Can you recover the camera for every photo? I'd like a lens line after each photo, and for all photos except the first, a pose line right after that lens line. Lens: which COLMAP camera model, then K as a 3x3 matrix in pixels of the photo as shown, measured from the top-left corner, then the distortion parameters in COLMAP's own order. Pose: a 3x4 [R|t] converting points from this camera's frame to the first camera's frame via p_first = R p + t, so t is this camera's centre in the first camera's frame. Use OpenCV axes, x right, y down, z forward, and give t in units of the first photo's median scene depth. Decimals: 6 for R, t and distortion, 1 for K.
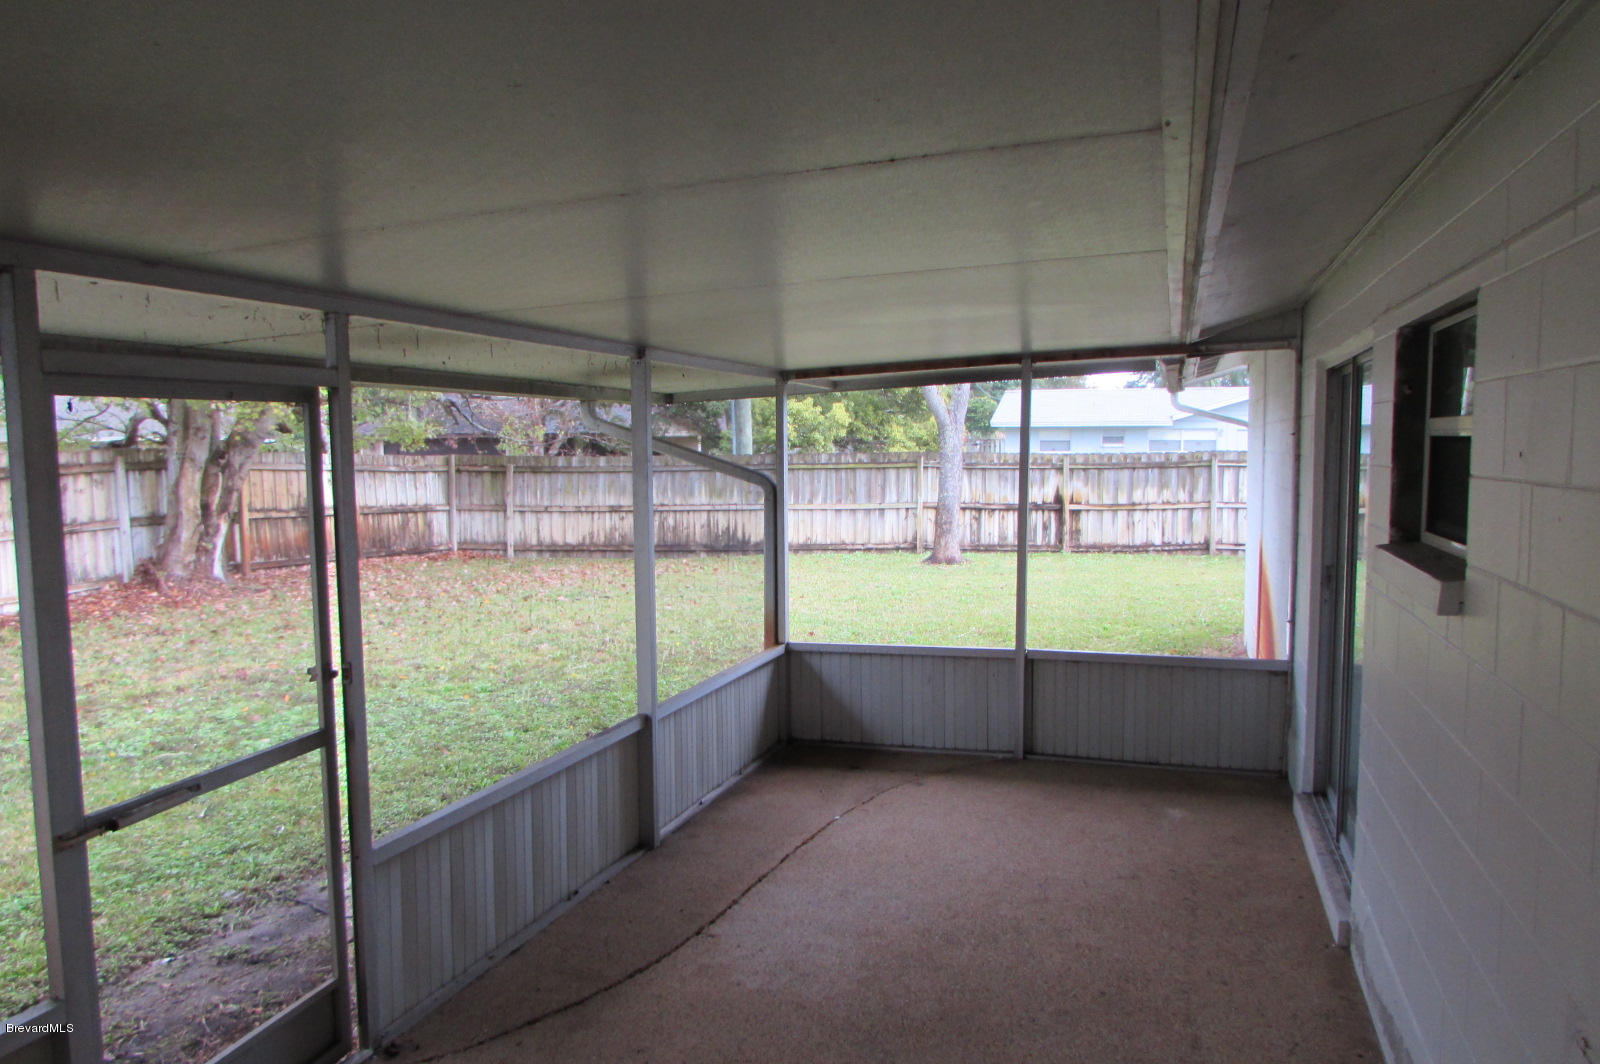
lens RADIAL K [[1138.6, 0, 802.6], [0, 1138.6, 533.9], [0, 0, 1]] dist [0.008066, 0.000249]
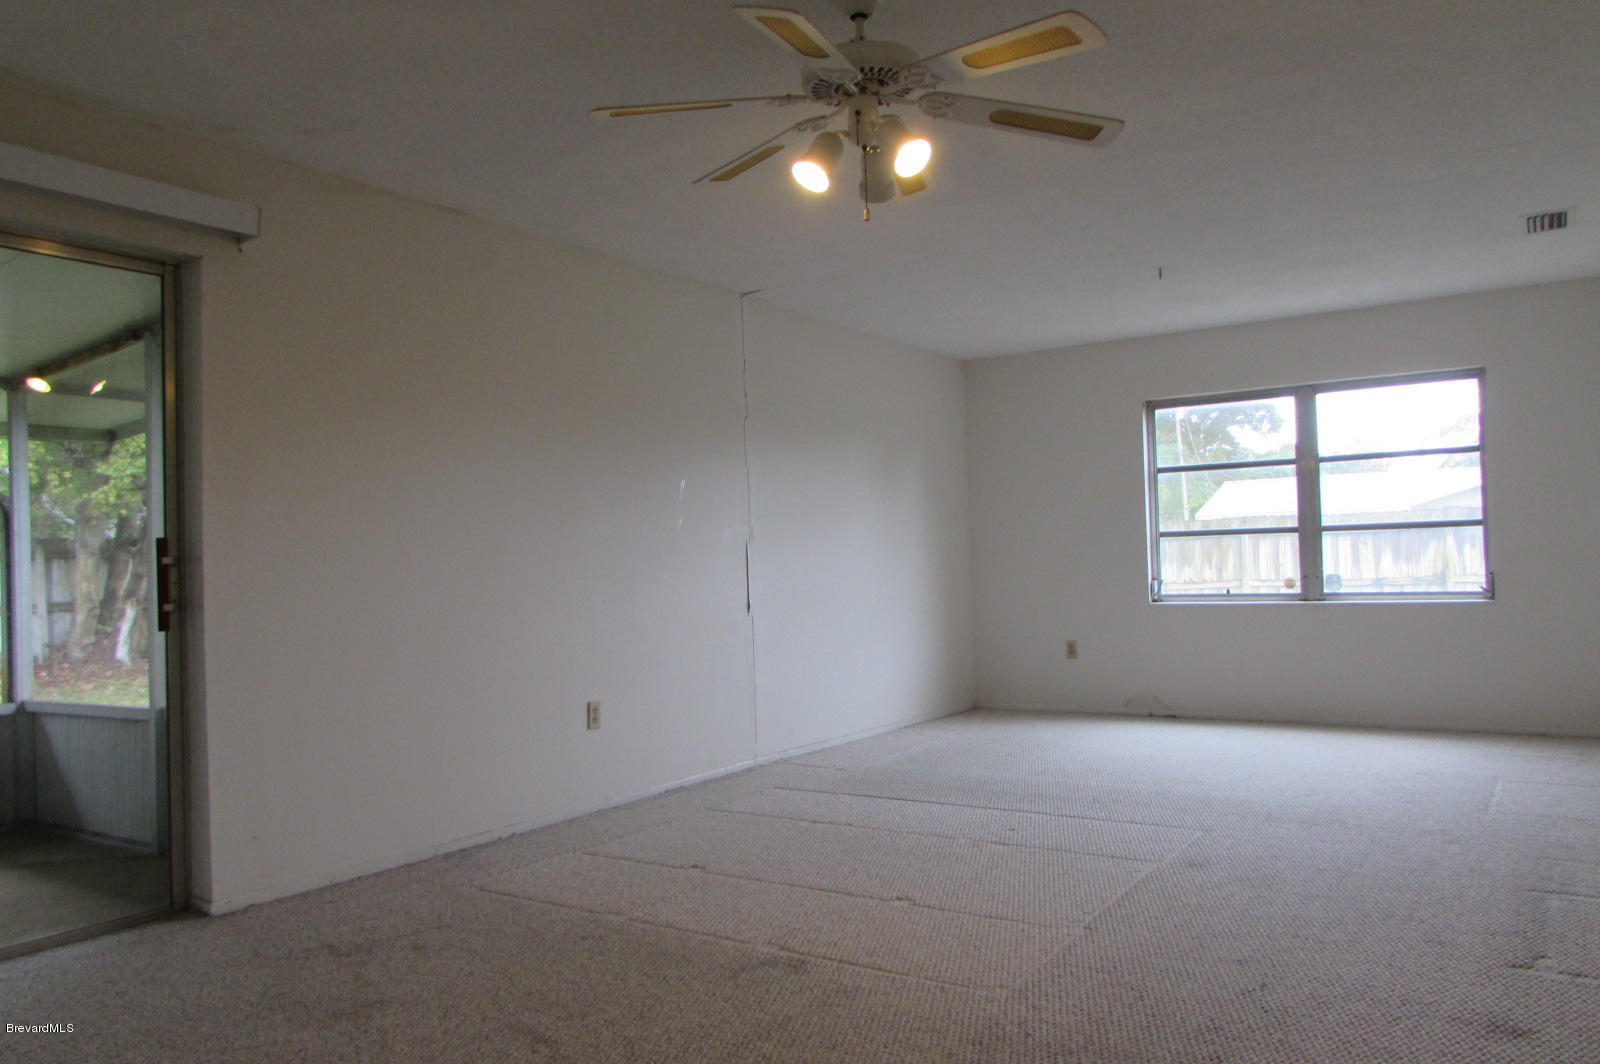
lens RADIAL K [[1138.6, 0, 798.8], [0, 1138.6, 533.5], [0, 0, 1]] dist [0.008066, 0.000249]
pose [[0.955283, -0.028997, -0.294267, 0.387045], [-0.001589, 0.994662, -0.103171, 0.029784], [0.295688, 0.099025, 0.950138, 0.185785]]
